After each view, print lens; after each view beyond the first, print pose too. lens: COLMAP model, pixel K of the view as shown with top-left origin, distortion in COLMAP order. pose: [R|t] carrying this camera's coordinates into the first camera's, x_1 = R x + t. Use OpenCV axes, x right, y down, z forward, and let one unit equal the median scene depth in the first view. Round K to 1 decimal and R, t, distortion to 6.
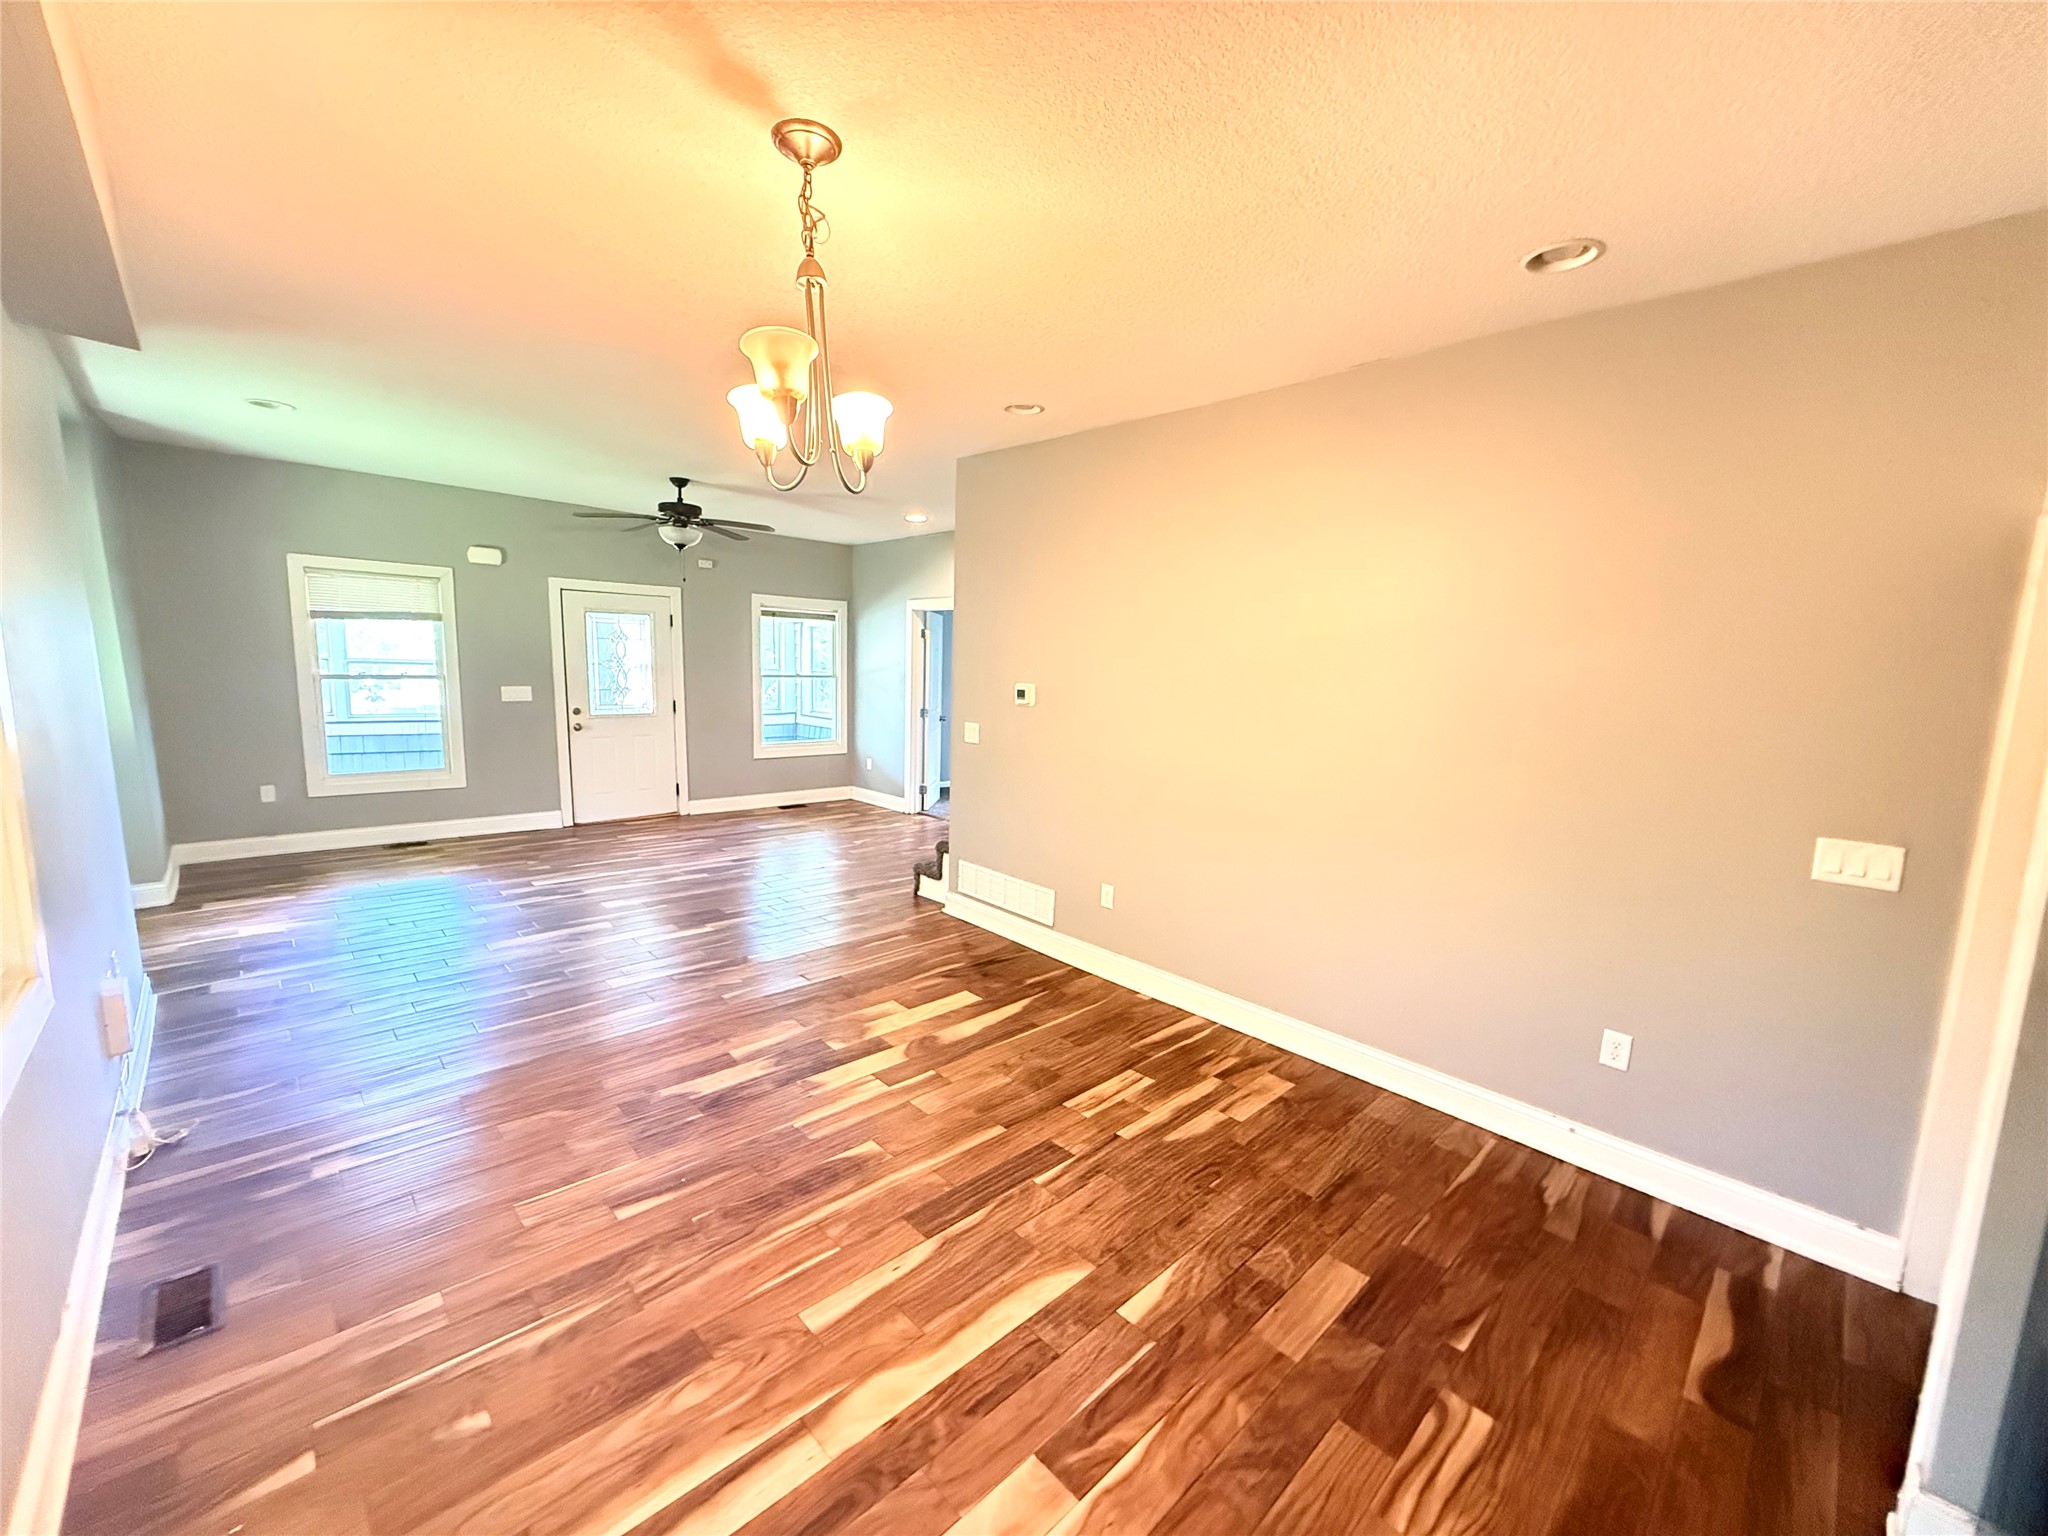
lens RADIAL K [[815.3, 0, 1017.7], [0, 815.3, 772.0], [0, 0, 1]] dist [0.001852, -0.000246]
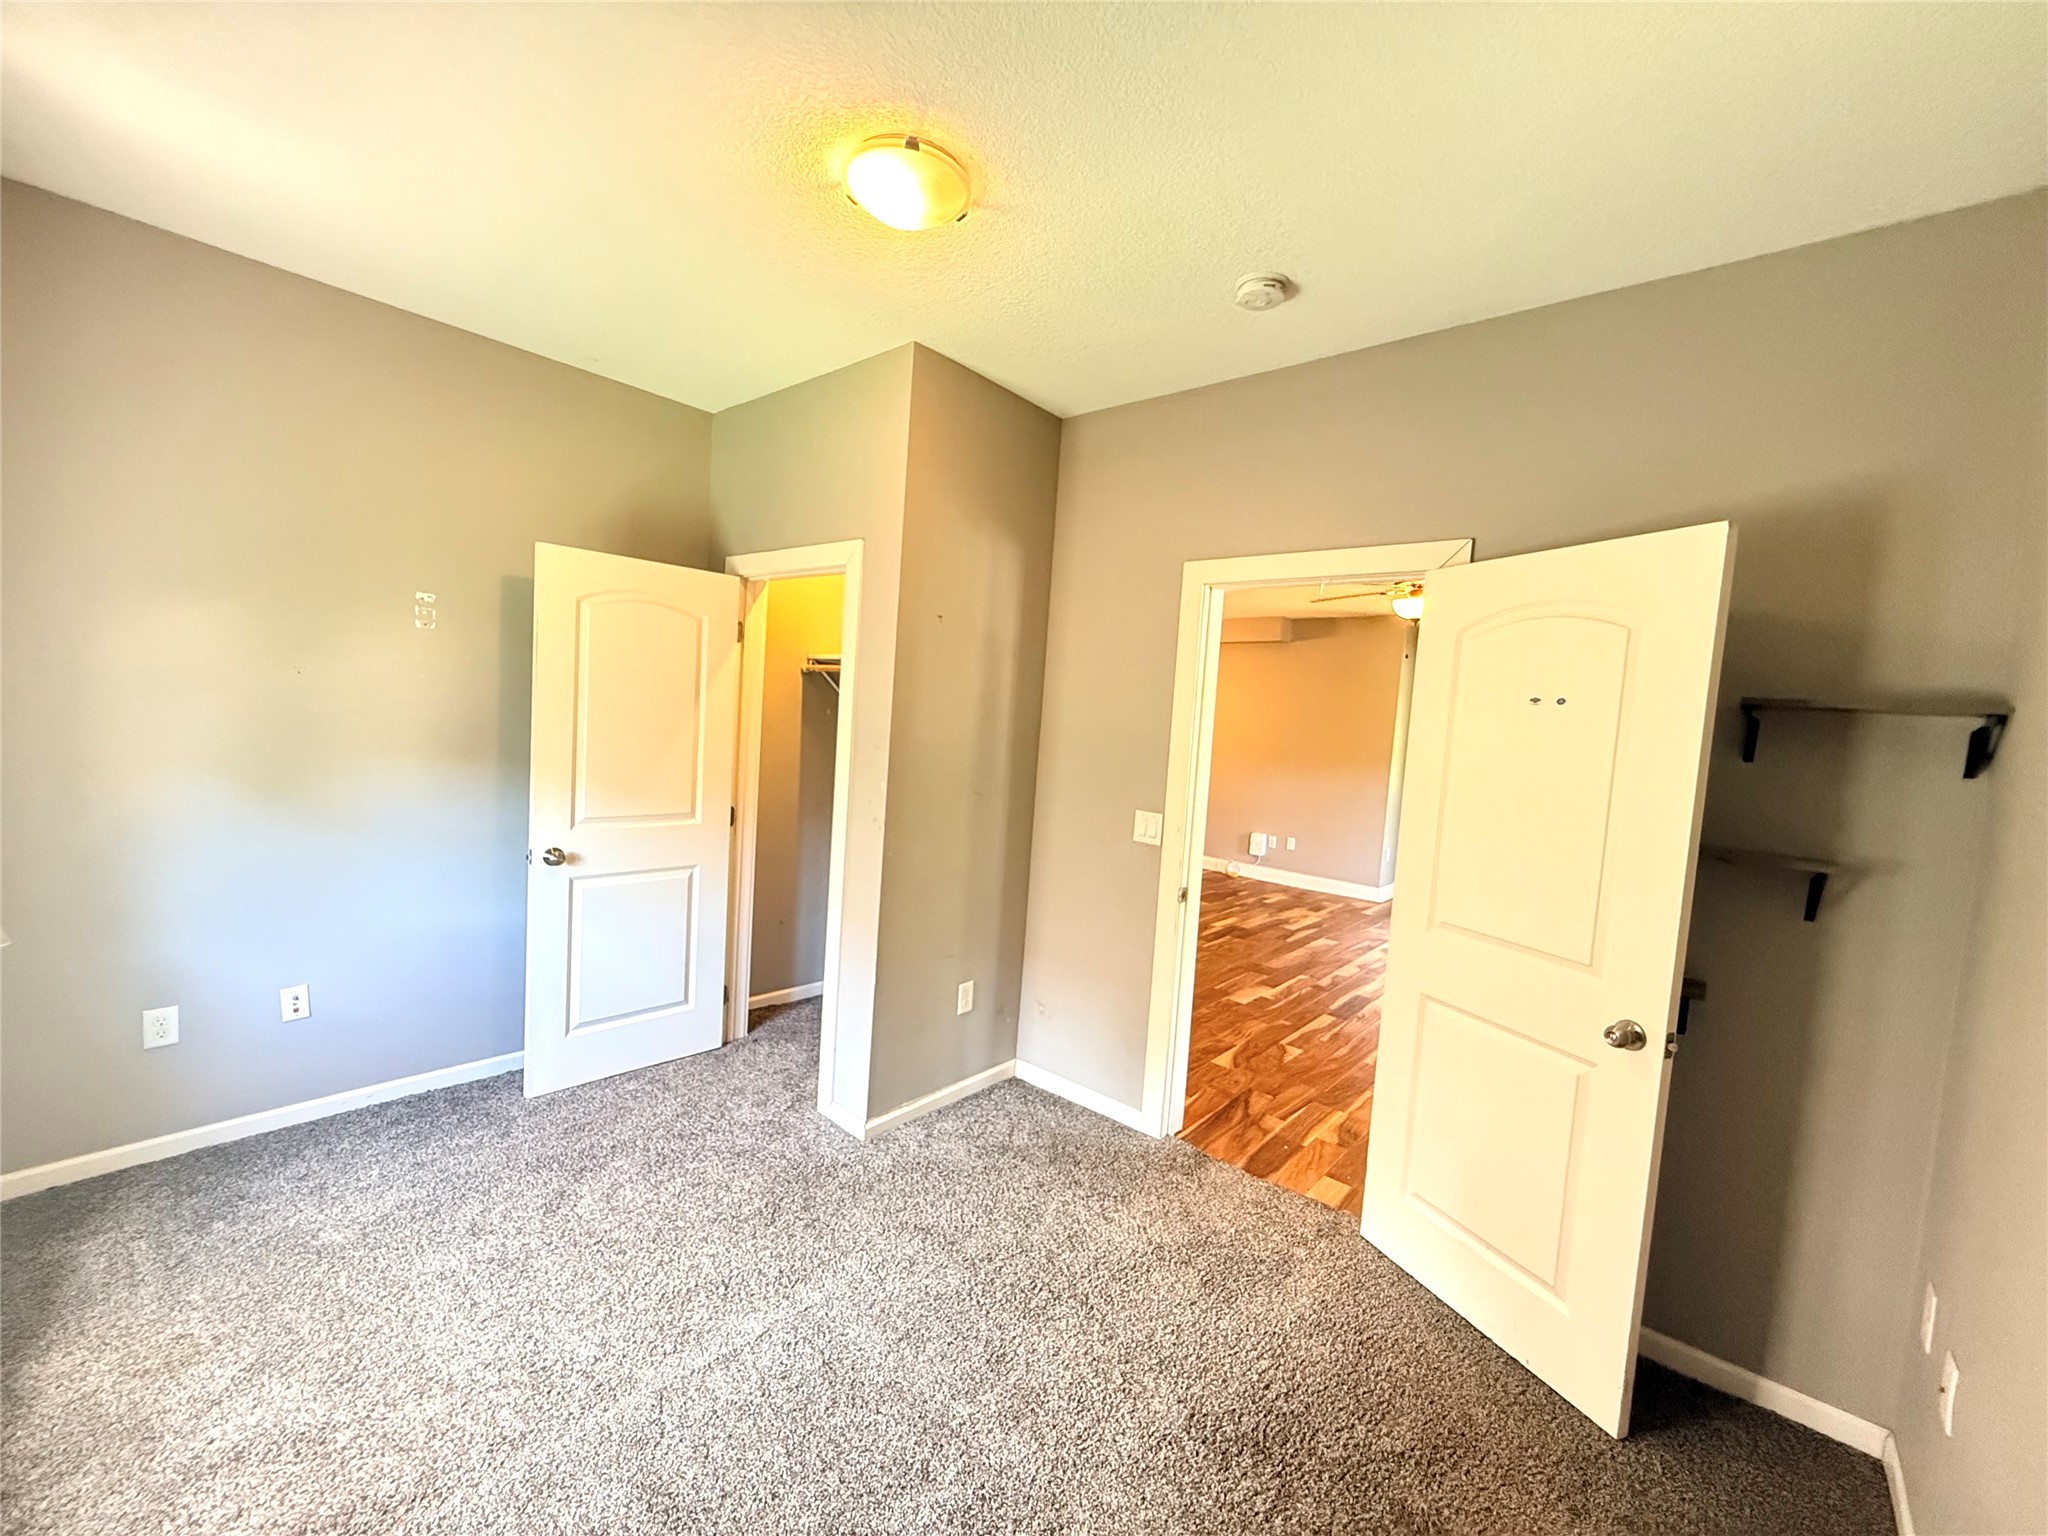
lens RADIAL K [[815.3, 0, 1017.7], [0, 815.3, 772.0], [0, 0, 1]] dist [0.001852, -0.000246]
pose [[-0.991035, -0.092887, -0.096030, 0.121070], [-0.110489, 0.973913, 0.198208, -0.328765], [0.075114, 0.207041, -0.975444, 2.507711]]
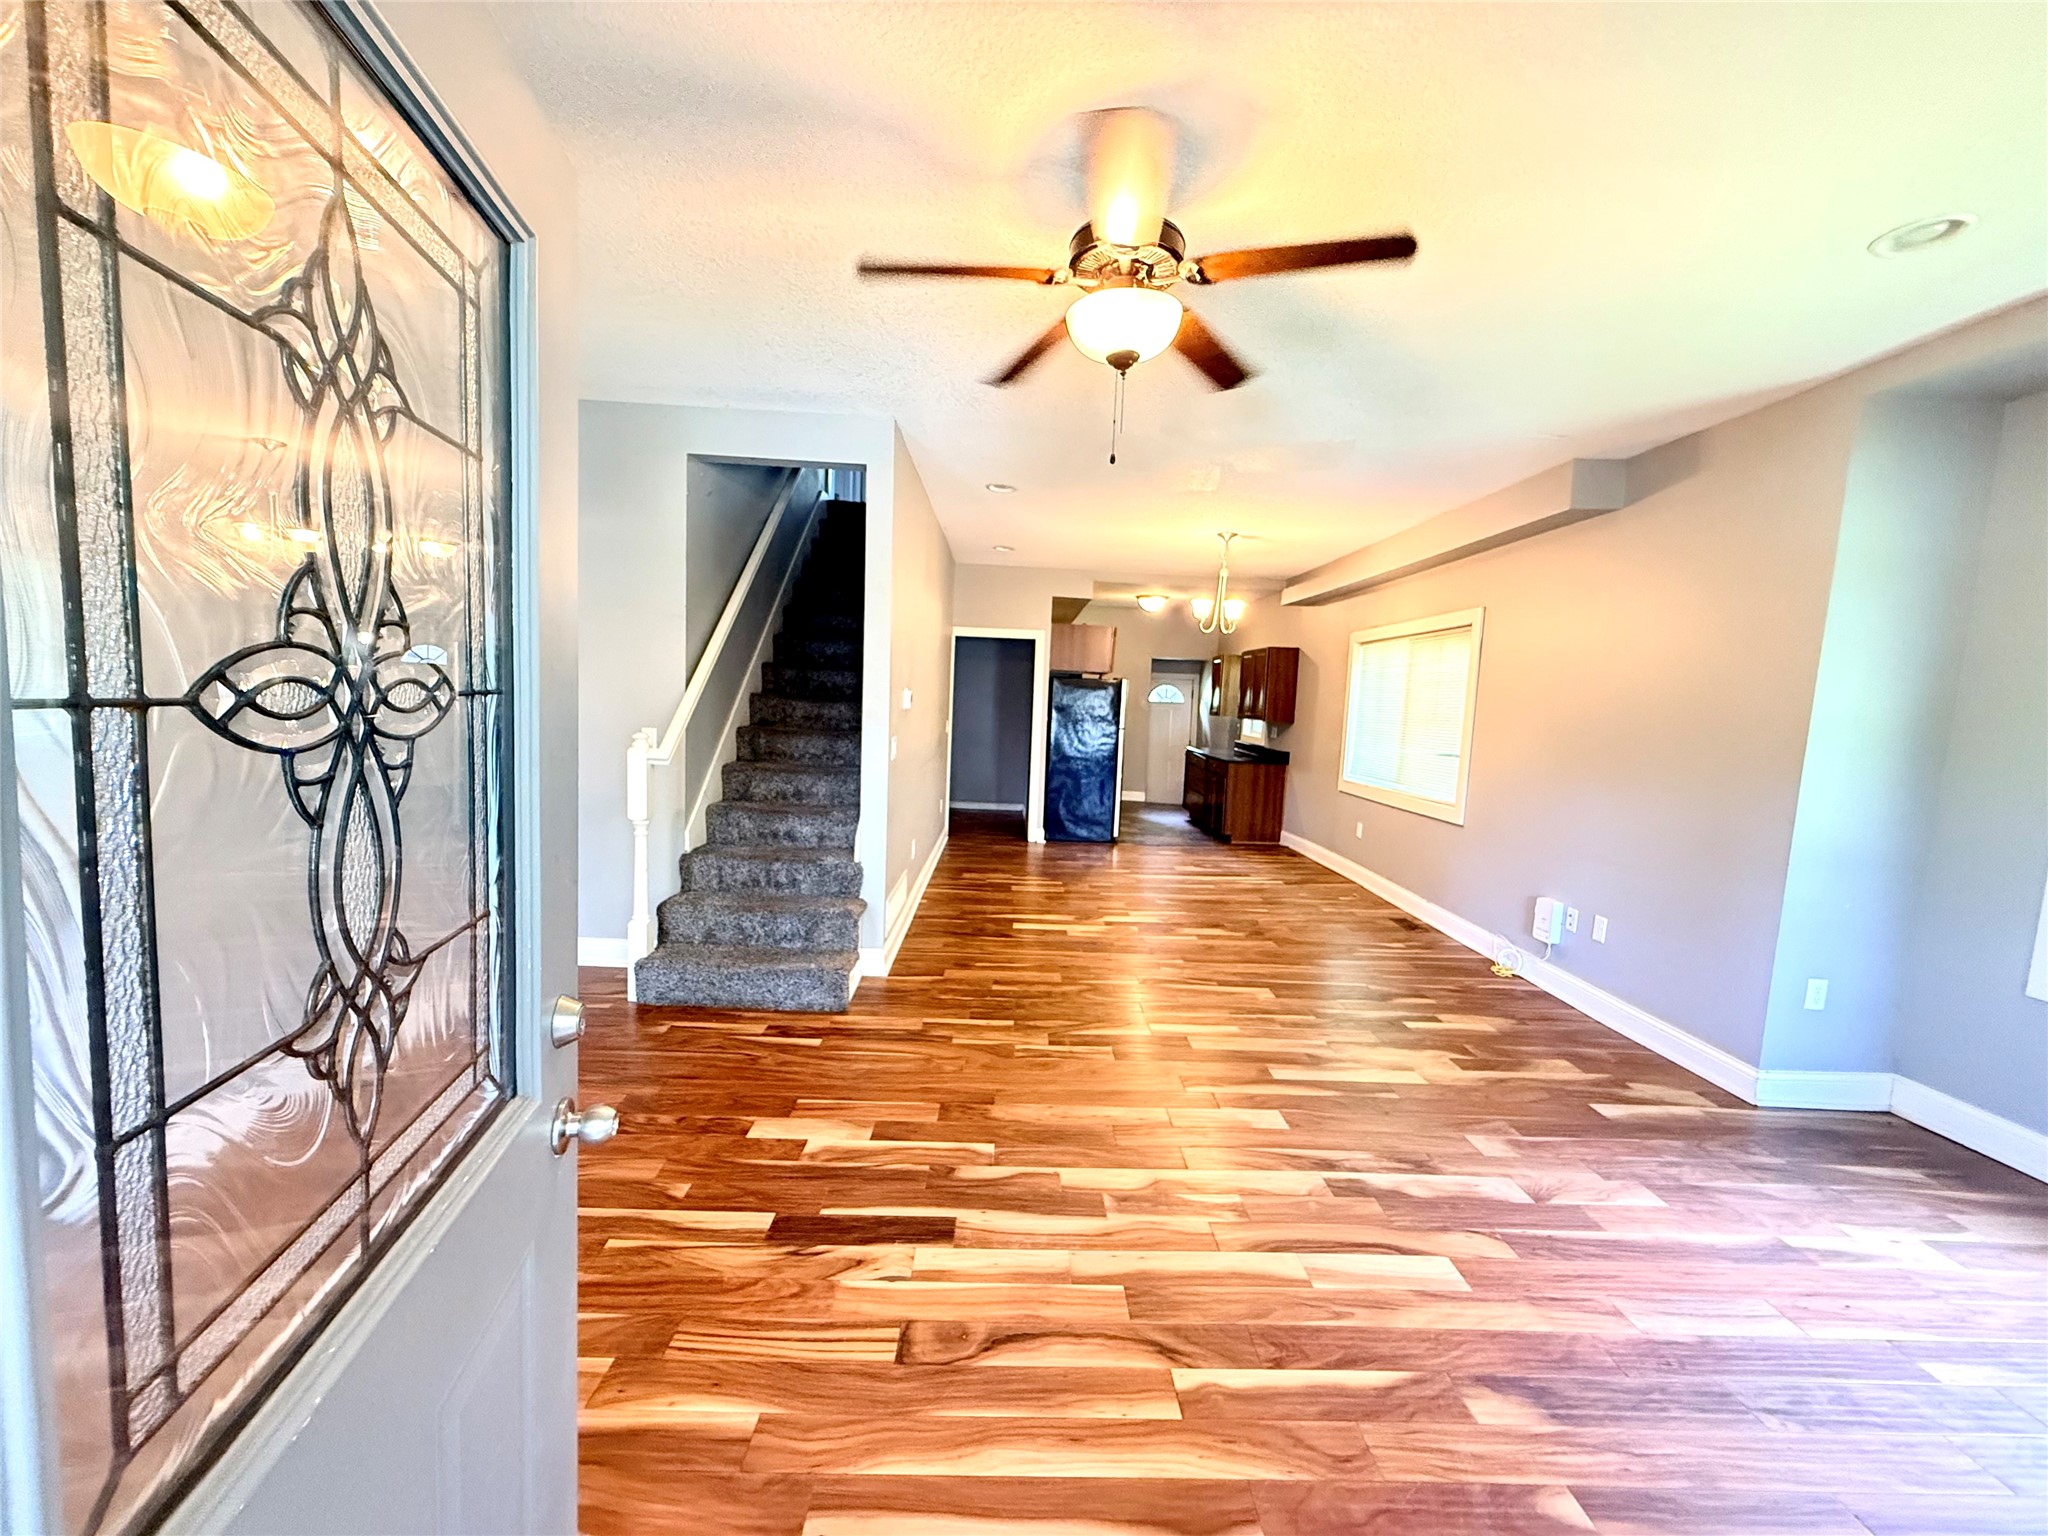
lens RADIAL K [[815.3, 0, 1017.7], [0, 815.3, 772.0], [0, 0, 1]] dist [0.001852, -0.000246]
pose [[-0.727131, -0.128487, 0.674368, -0.860961], [0.028661, 0.975791, 0.216820, -0.241358], [-0.685901, 0.176985, -0.705845, 1.764655]]
